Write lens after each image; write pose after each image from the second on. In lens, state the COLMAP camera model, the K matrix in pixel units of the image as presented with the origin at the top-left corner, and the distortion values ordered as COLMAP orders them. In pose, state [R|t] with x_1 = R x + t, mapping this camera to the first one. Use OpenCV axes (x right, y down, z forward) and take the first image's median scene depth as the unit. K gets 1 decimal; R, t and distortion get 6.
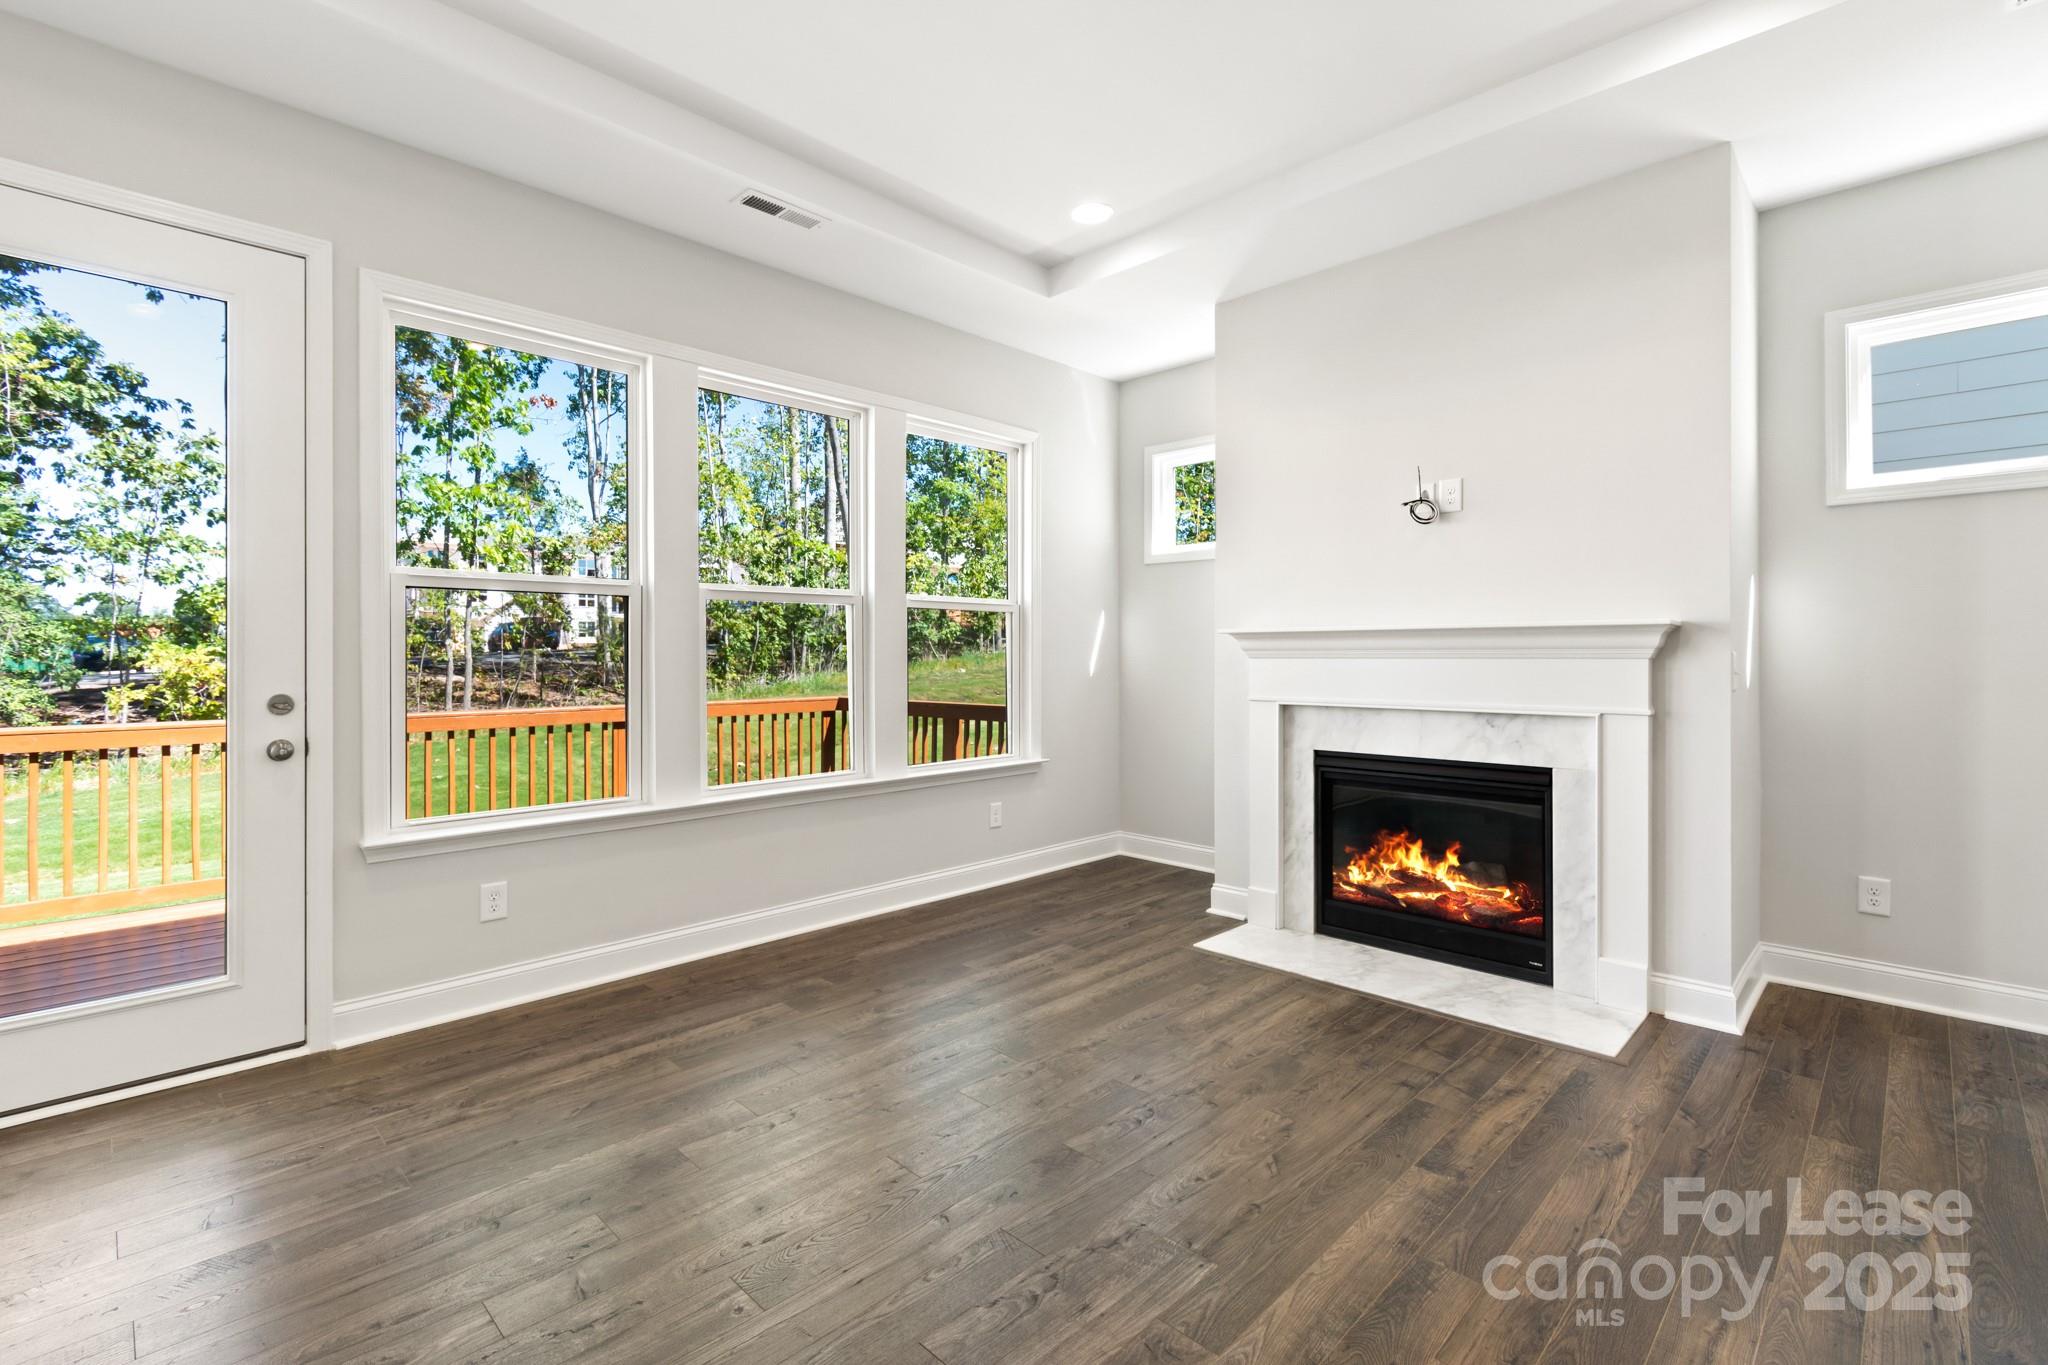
lens RADIAL K [[922.7, 0, 1011.4], [0, 922.7, 654.5], [0, 0, 1]] dist [0.003205, 0.000330]
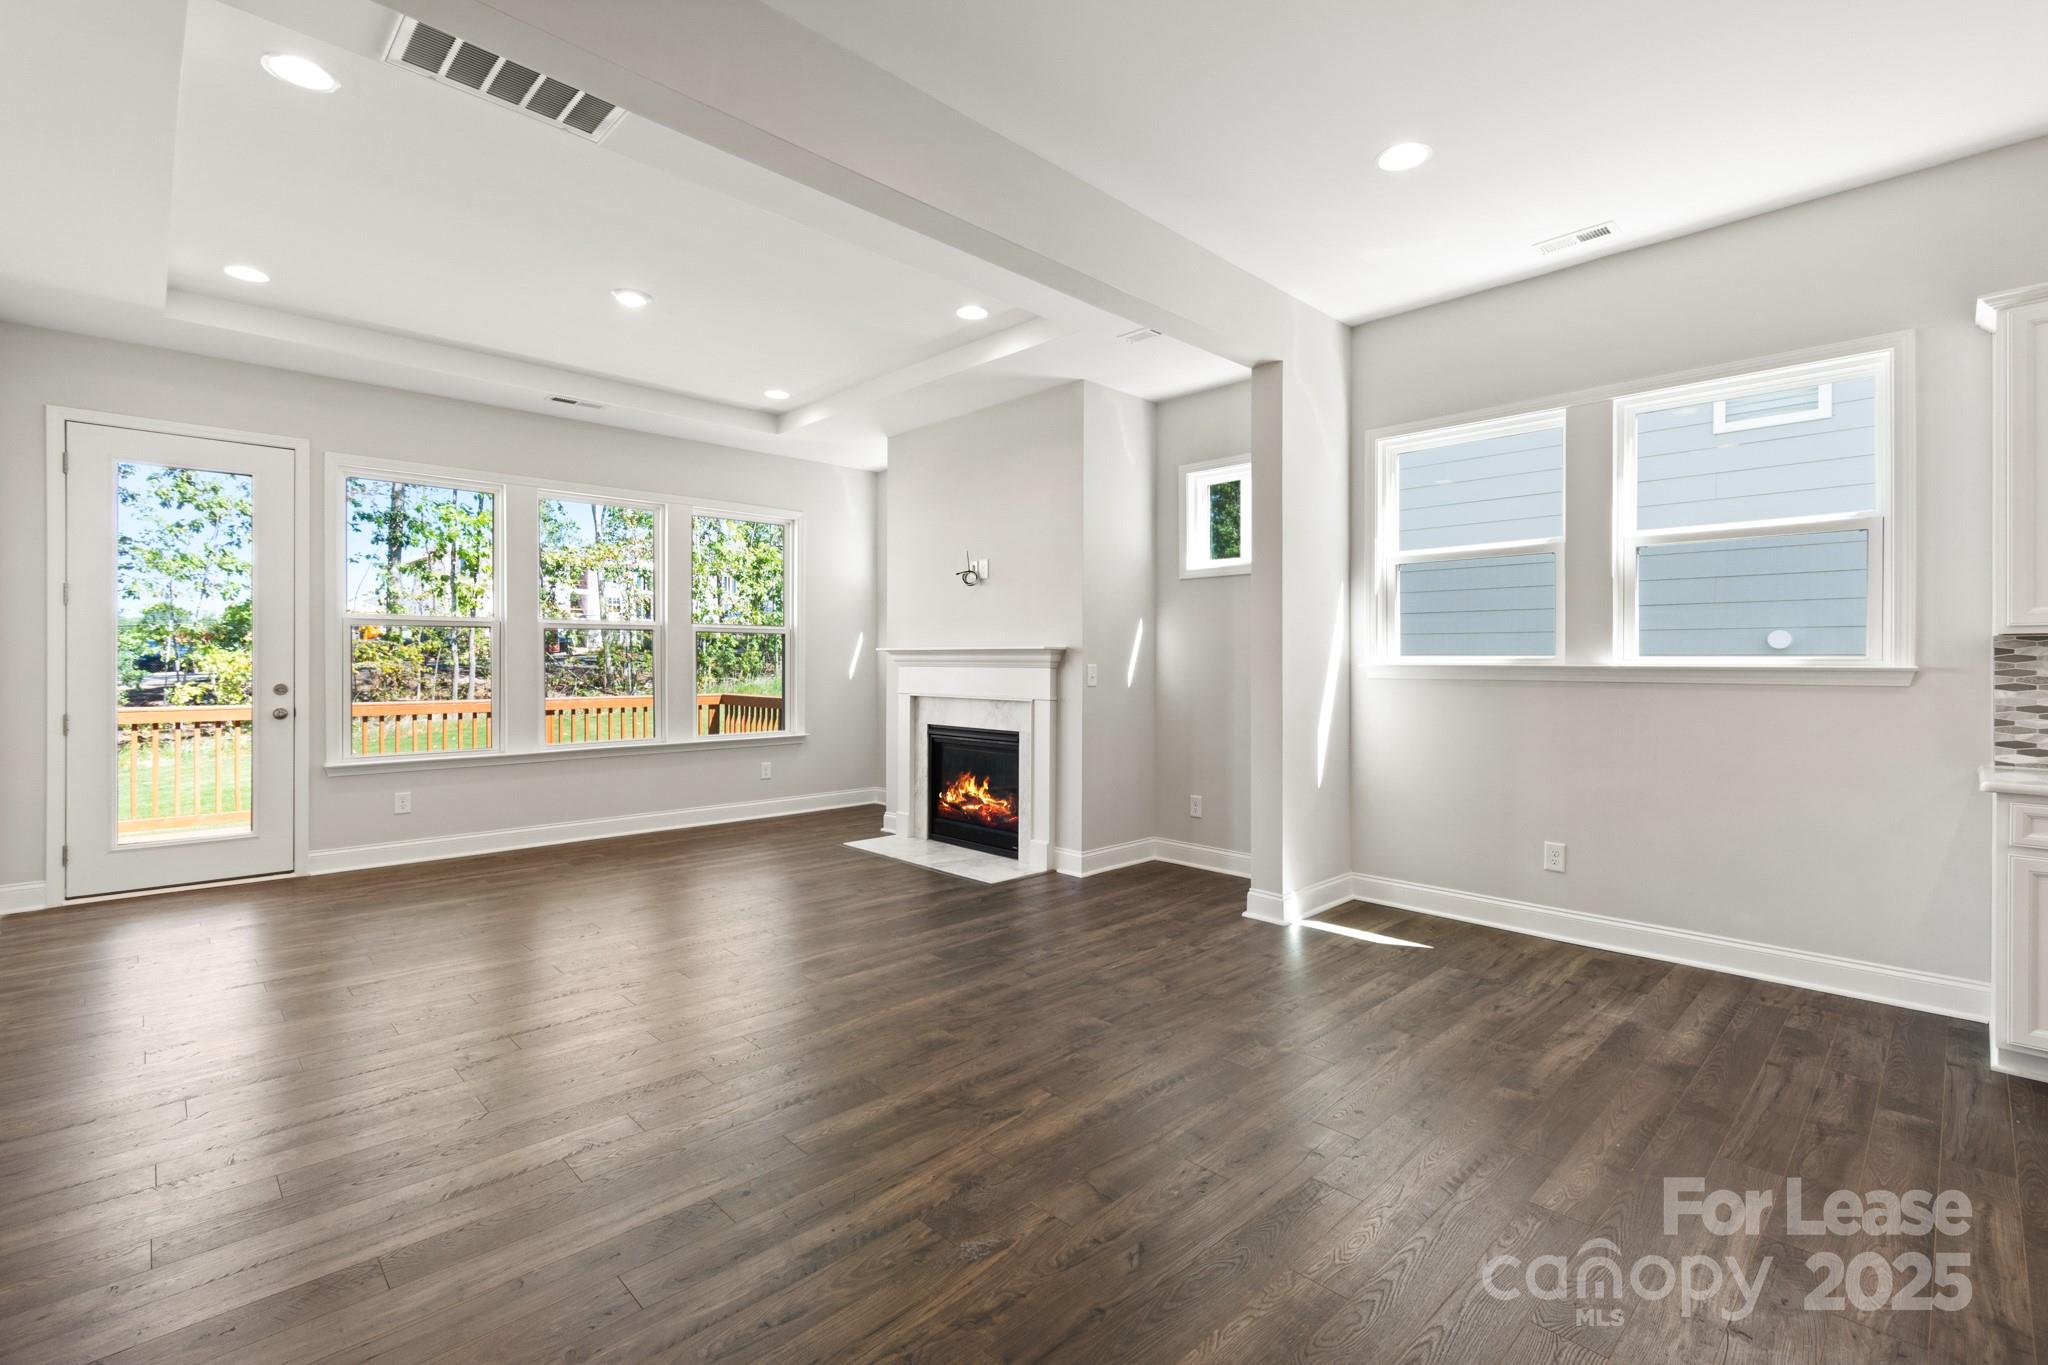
lens RADIAL K [[915.7, 0, 1026.8], [0, 915.7, 661.9], [0, 0, 1]] dist [0.001875, 0.000063]
pose [[0.999869, 0.004599, -0.015491, 0.545964], [-0.004567, 0.999987, 0.002104, -0.008815], [0.015501, -0.002033, 0.999878, -0.607137]]
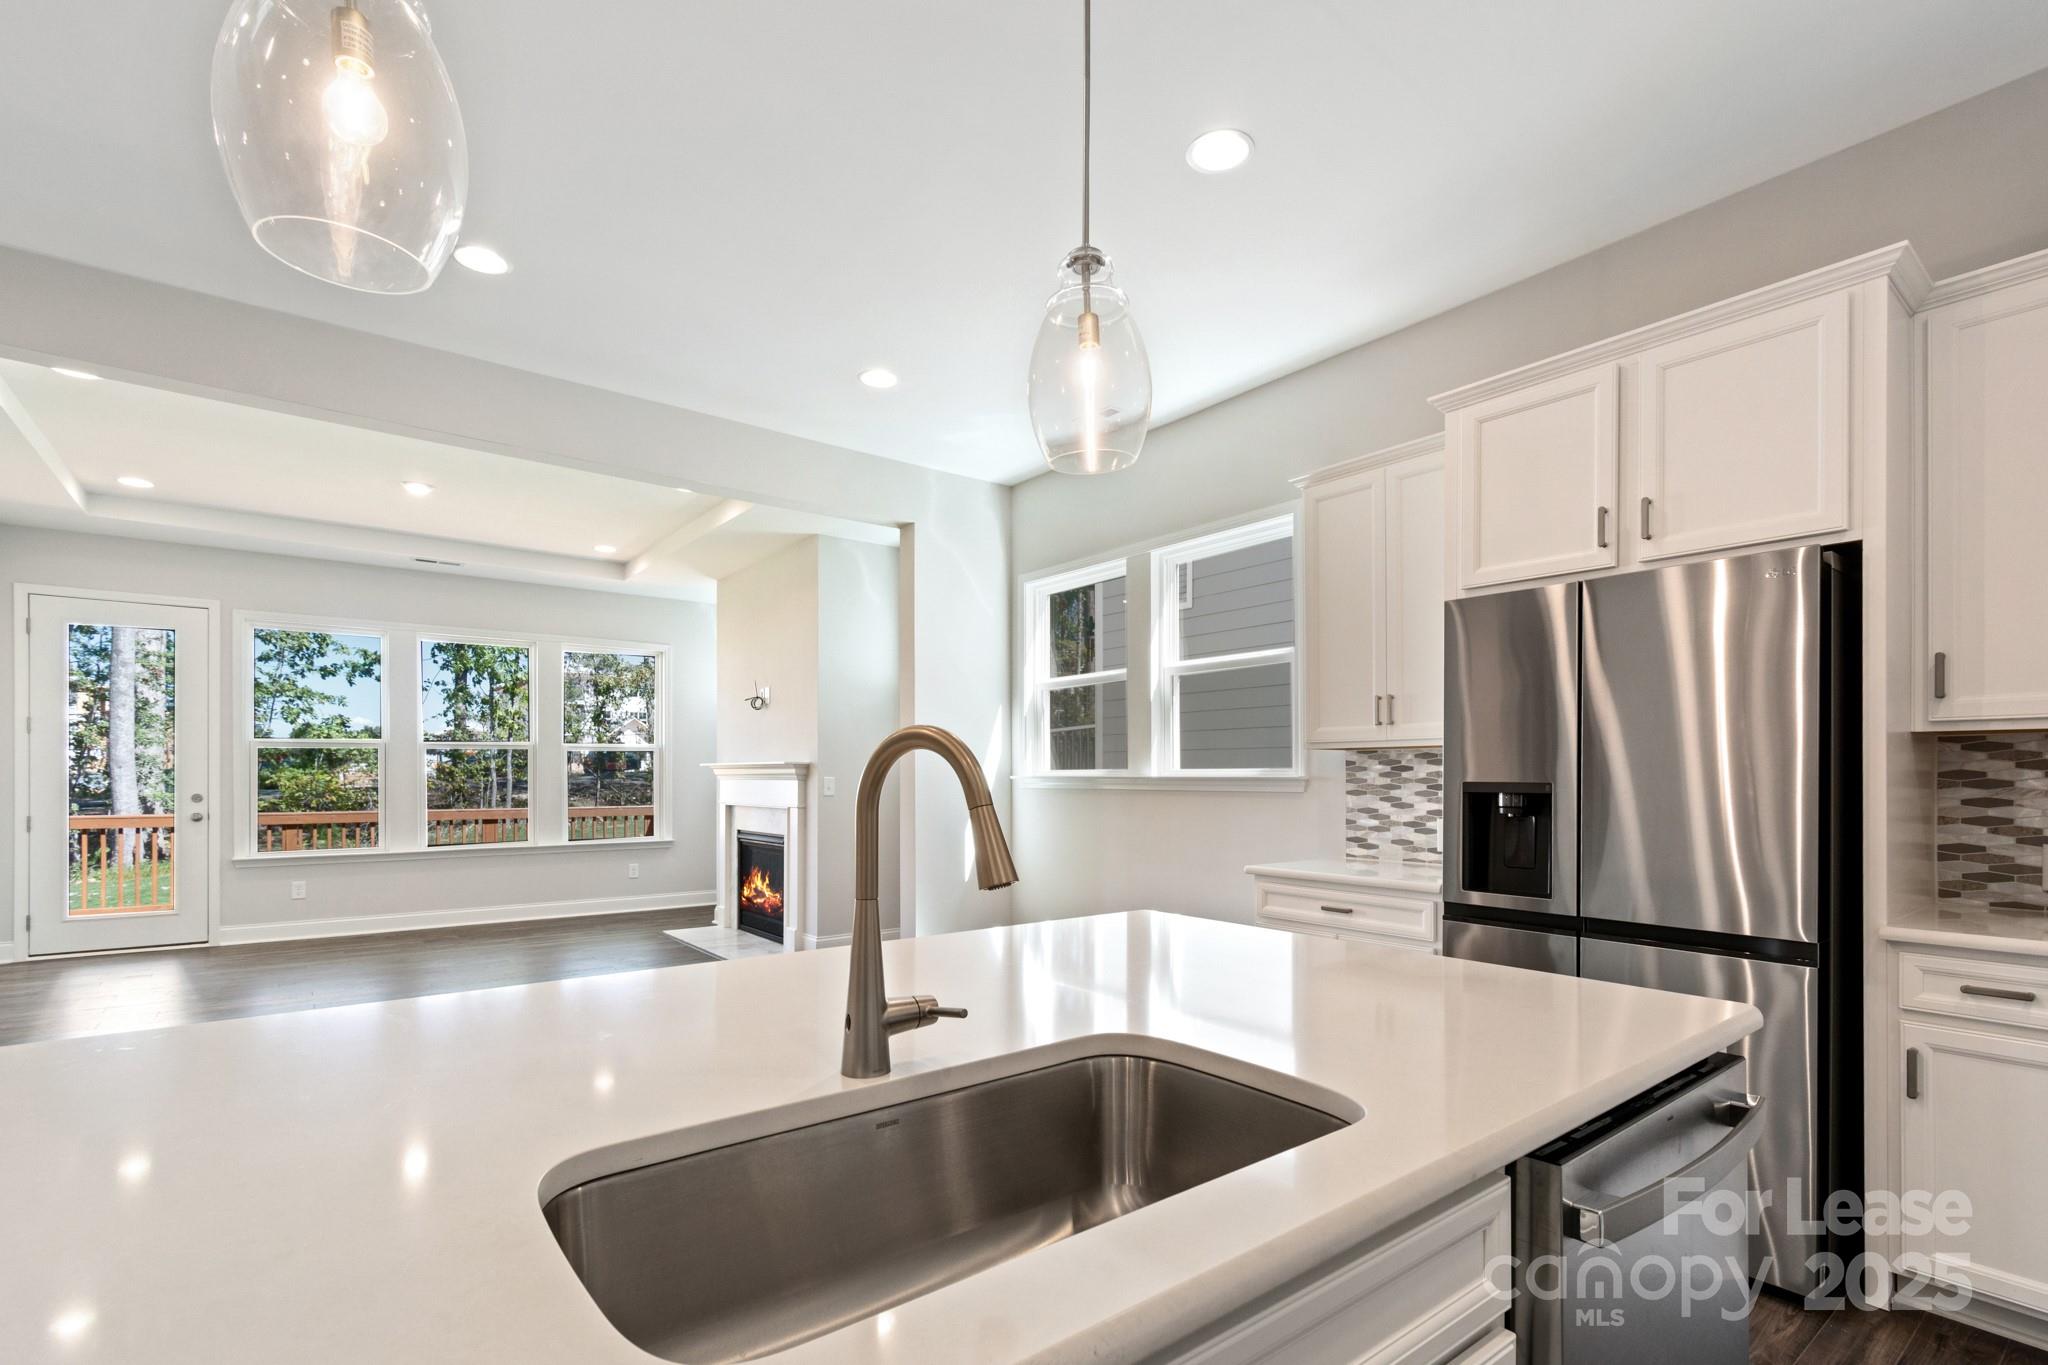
lens RADIAL K [[938.4, 0, 1031.9], [0, 938.4, 775.6], [0, 0, 1]] dist [-0.003000, -0.000079]
pose [[0.993189, 0.002420, -0.116492, 1.181444], [-0.002402, 0.999997, 0.000297, -0.006438], [0.116492, -0.000015, 0.993192, -0.829241]]
